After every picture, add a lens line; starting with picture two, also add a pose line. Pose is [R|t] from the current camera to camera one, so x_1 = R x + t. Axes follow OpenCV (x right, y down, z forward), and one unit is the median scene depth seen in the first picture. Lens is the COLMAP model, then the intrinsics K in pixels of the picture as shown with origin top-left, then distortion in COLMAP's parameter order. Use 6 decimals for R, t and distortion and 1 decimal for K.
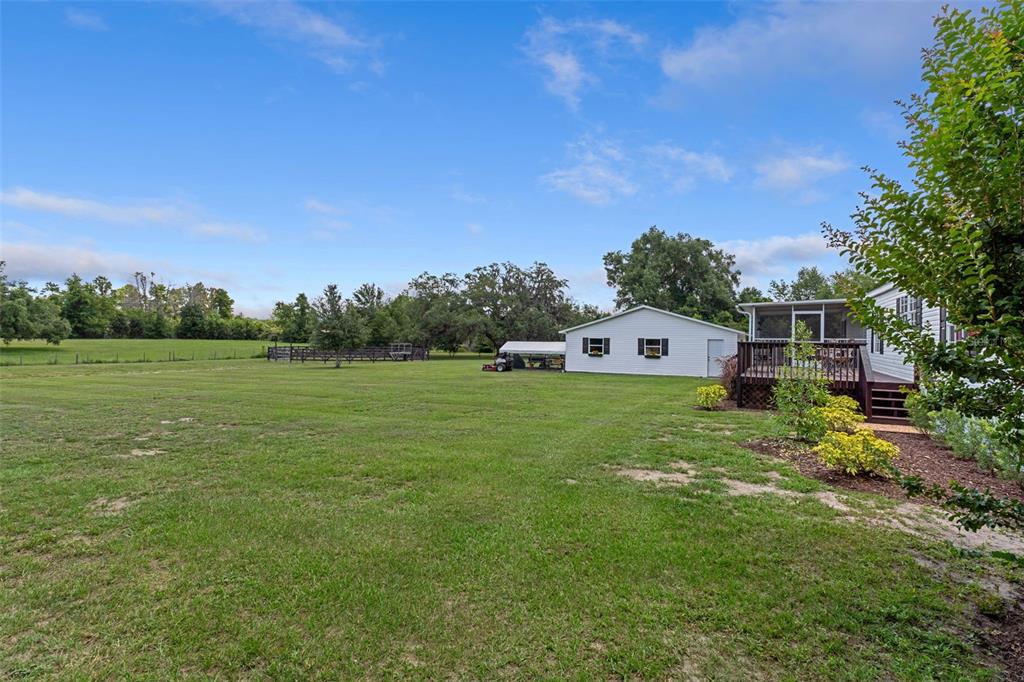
lens RADIAL K [[488.5, 0, 511.9], [0, 488.5, 342.7], [0, 0, 1]] dist [0.001942, -0.000438]
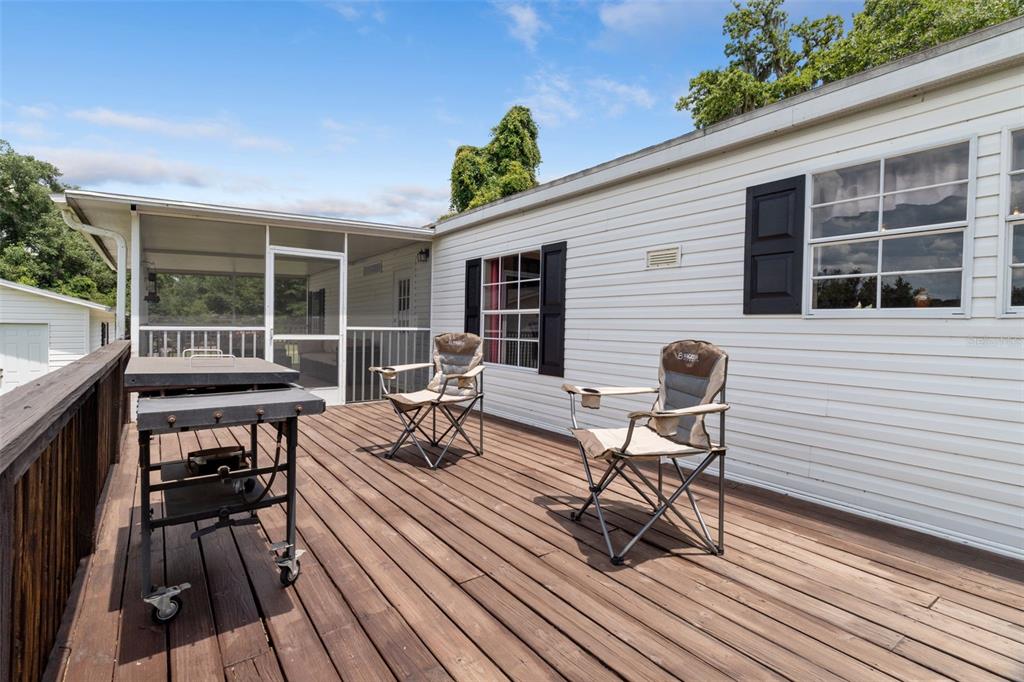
lens RADIAL K [[488.5, 0, 503.0], [0, 488.5, 335.0], [0, 0, 1]] dist [0.001942, -0.000438]
pose [[0.445106, -0.017347, 0.895310, 0.088489], [-0.005834, 0.999735, 0.022270, -0.002681], [-0.895459, -0.015135, 0.444886, 0.181119]]
